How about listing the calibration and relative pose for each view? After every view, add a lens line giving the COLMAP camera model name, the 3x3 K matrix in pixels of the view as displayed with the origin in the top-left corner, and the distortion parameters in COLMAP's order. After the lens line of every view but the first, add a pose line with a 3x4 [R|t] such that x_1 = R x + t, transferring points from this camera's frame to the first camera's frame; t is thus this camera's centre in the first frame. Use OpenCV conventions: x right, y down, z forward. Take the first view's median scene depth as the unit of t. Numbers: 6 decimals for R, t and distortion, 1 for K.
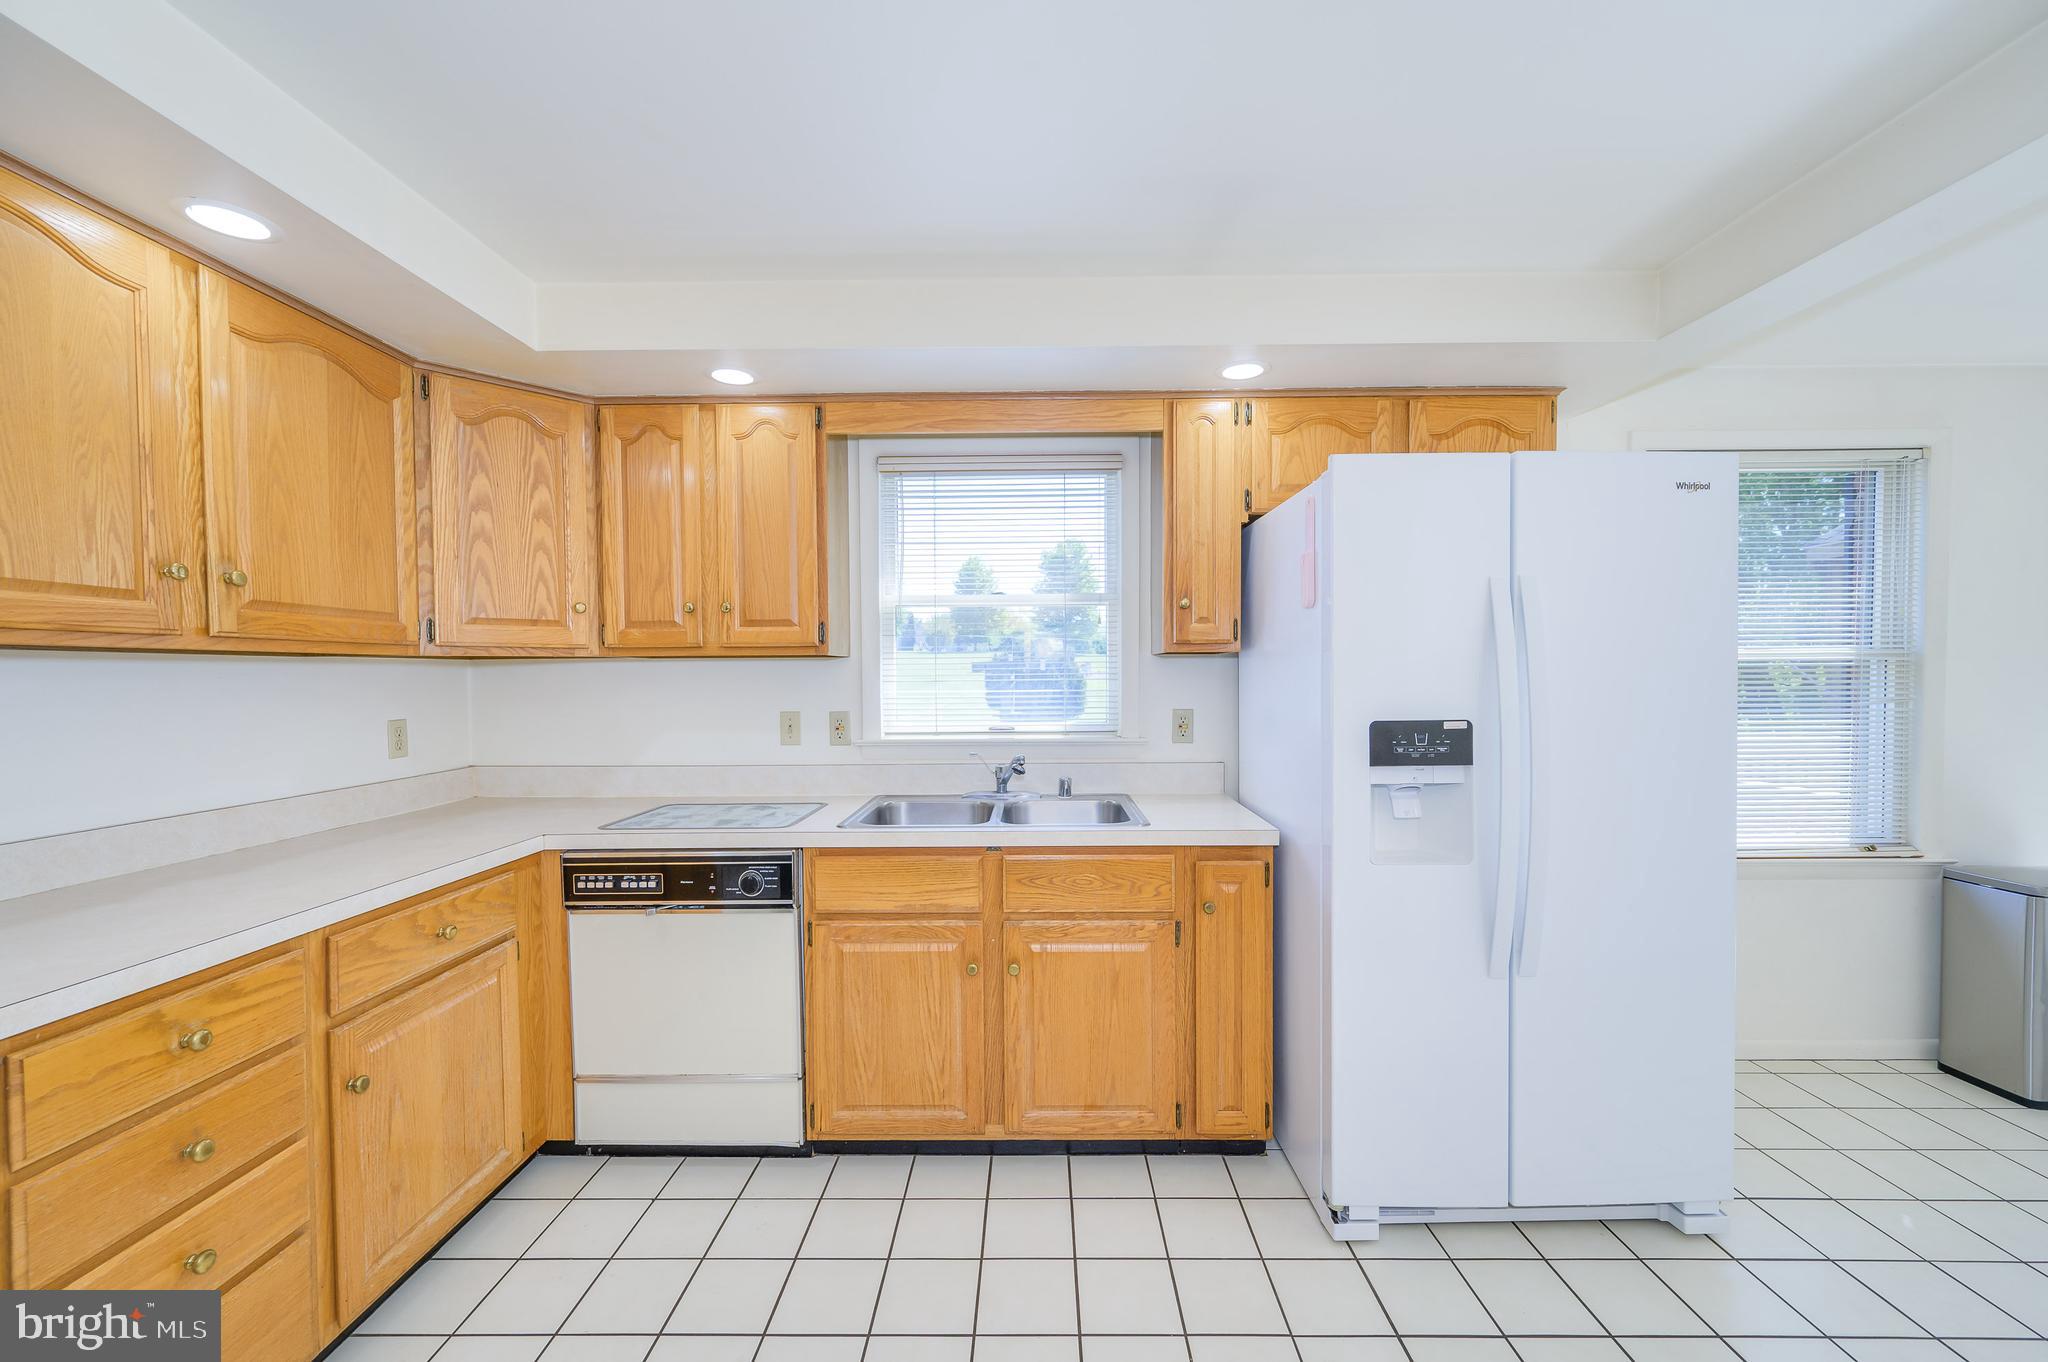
lens RADIAL K [[806.2, 0, 1028.1], [0, 806.2, 692.8], [0, 0, 1]] dist [-0.000336, -0.000029]
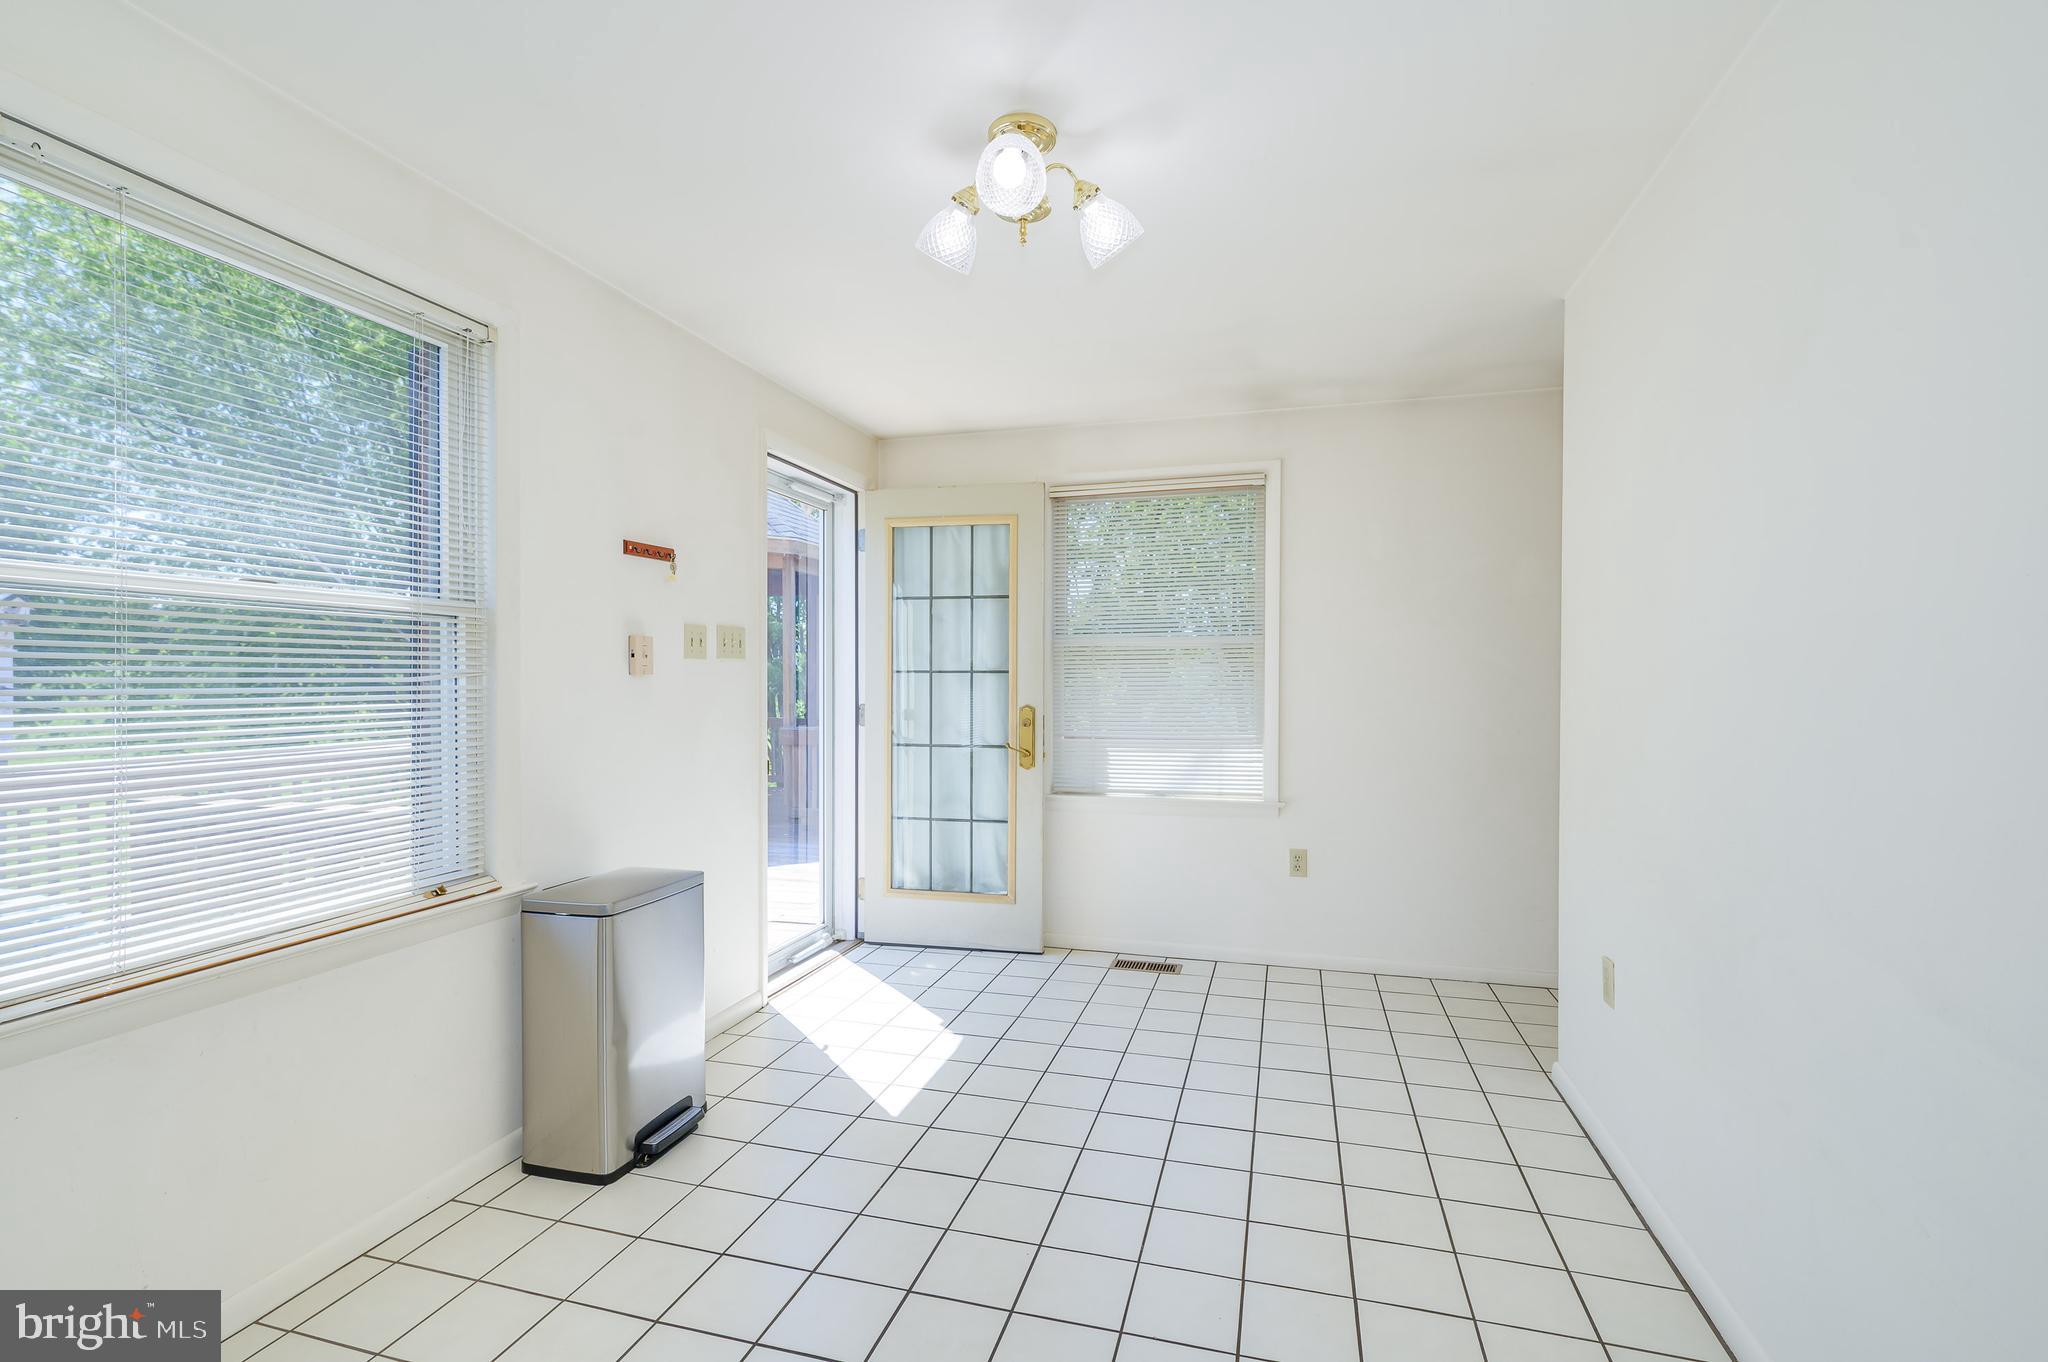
lens RADIAL K [[915.6, 0, 1030.3], [0, 915.6, 694.0], [0, 0, 1]] dist [-0.000338, -0.000307]
pose [[0.261319, -0.006796, 0.965229, 0.534300], [0.019825, 0.999802, 0.001673, 0.043795], [-0.965049, 0.018698, 0.261402, 0.388350]]
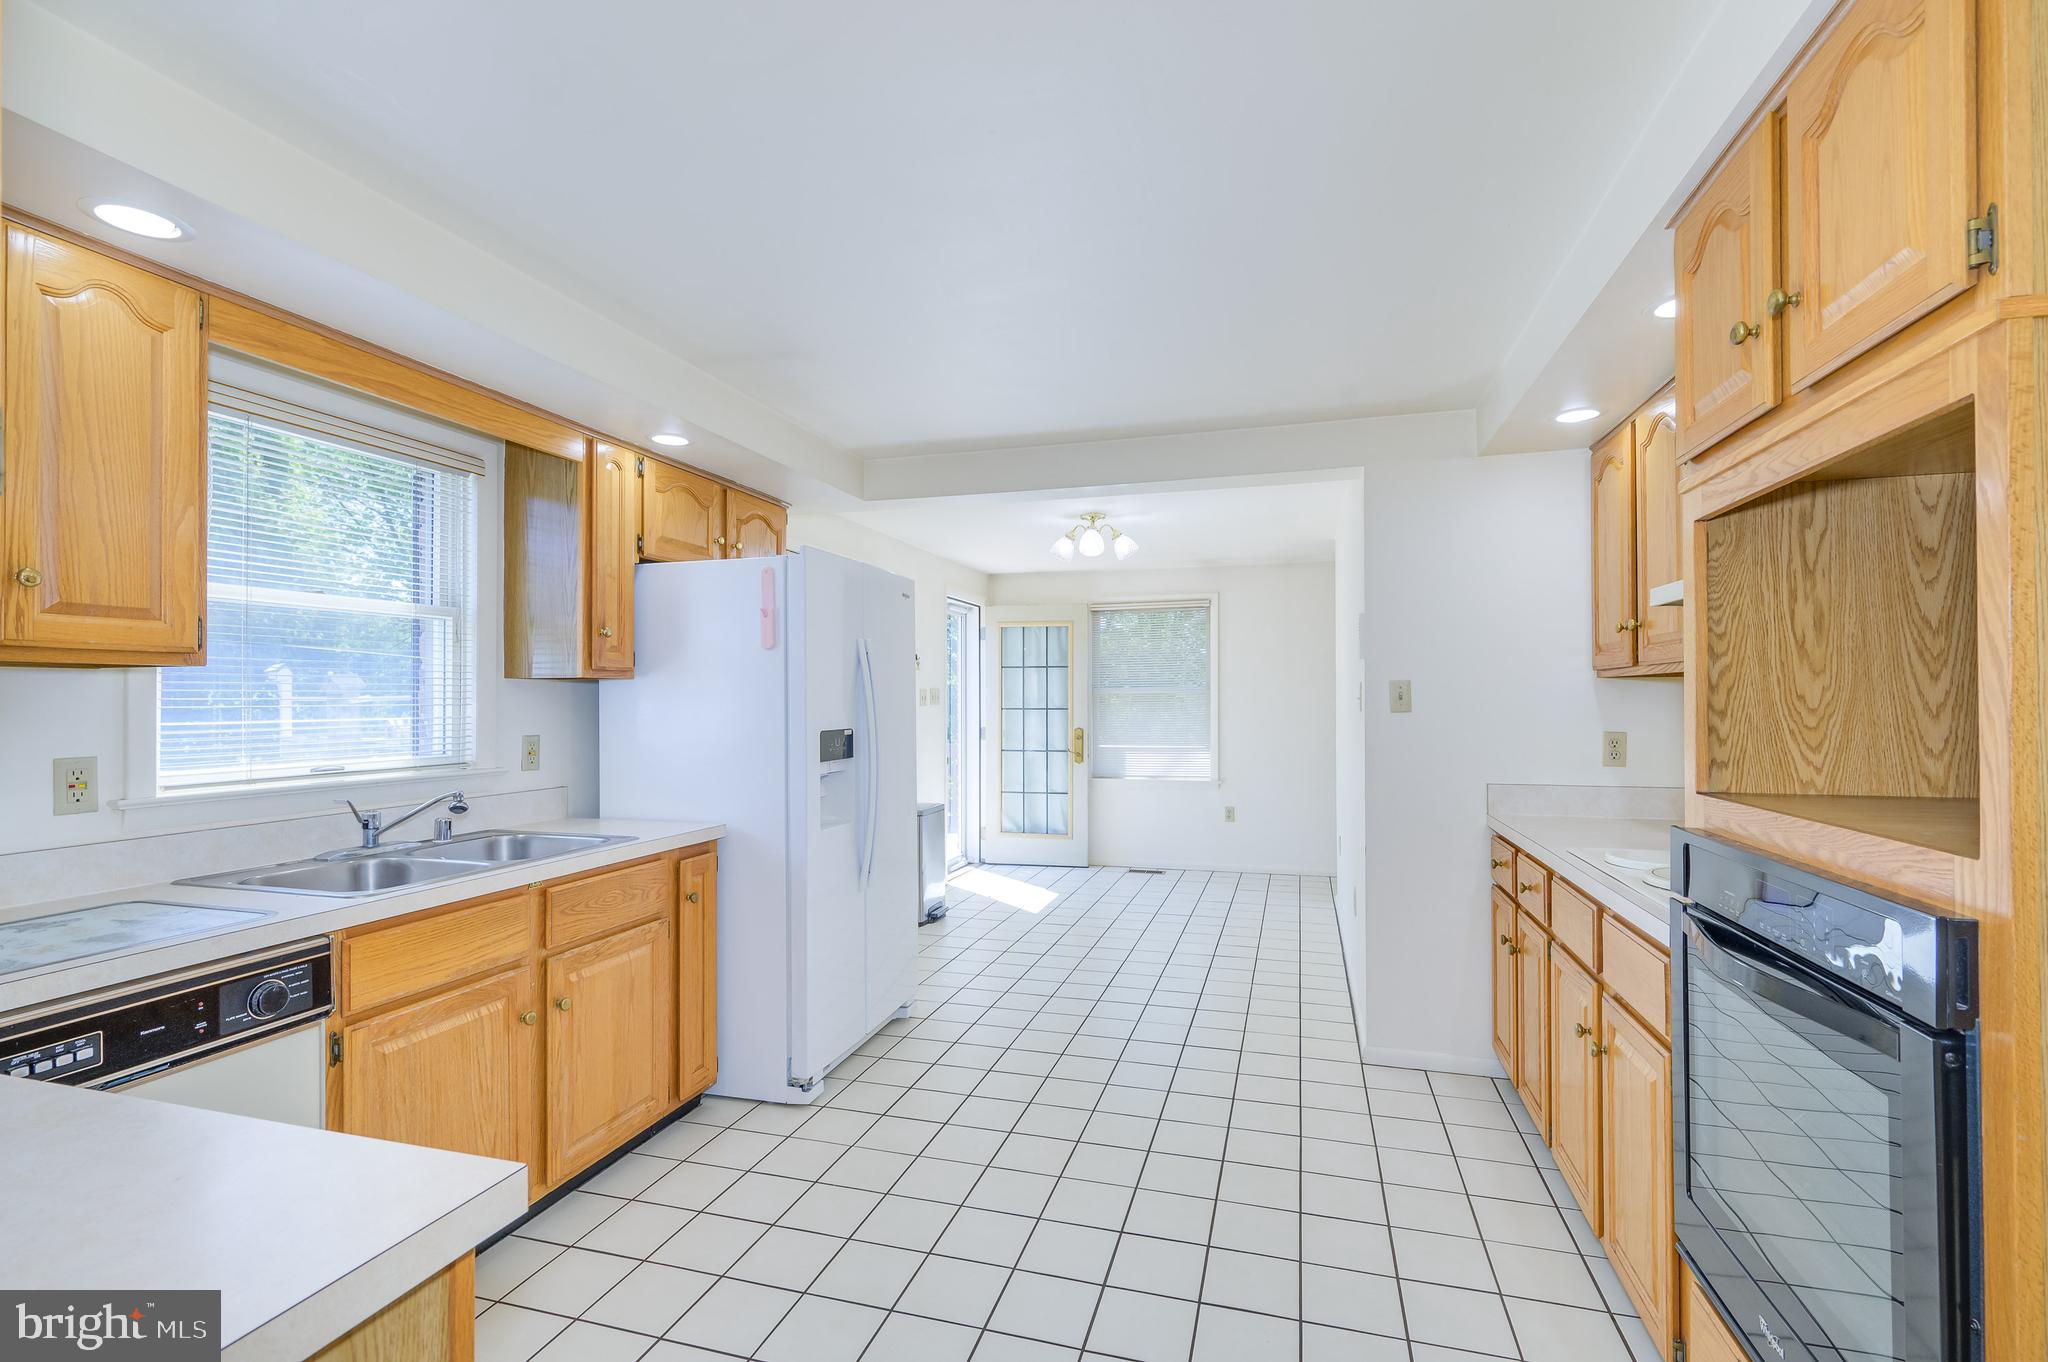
lens RADIAL K [[915.6, 0, 1030.3], [0, 915.6, 694.0], [0, 0, 1]] dist [-0.000338, -0.000307]
pose [[0.271837, 0.011723, 0.962272, -0.880511], [0.023963, 0.999533, -0.018947, 0.006951], [-0.962045, 0.028210, 0.271429, 0.151435]]
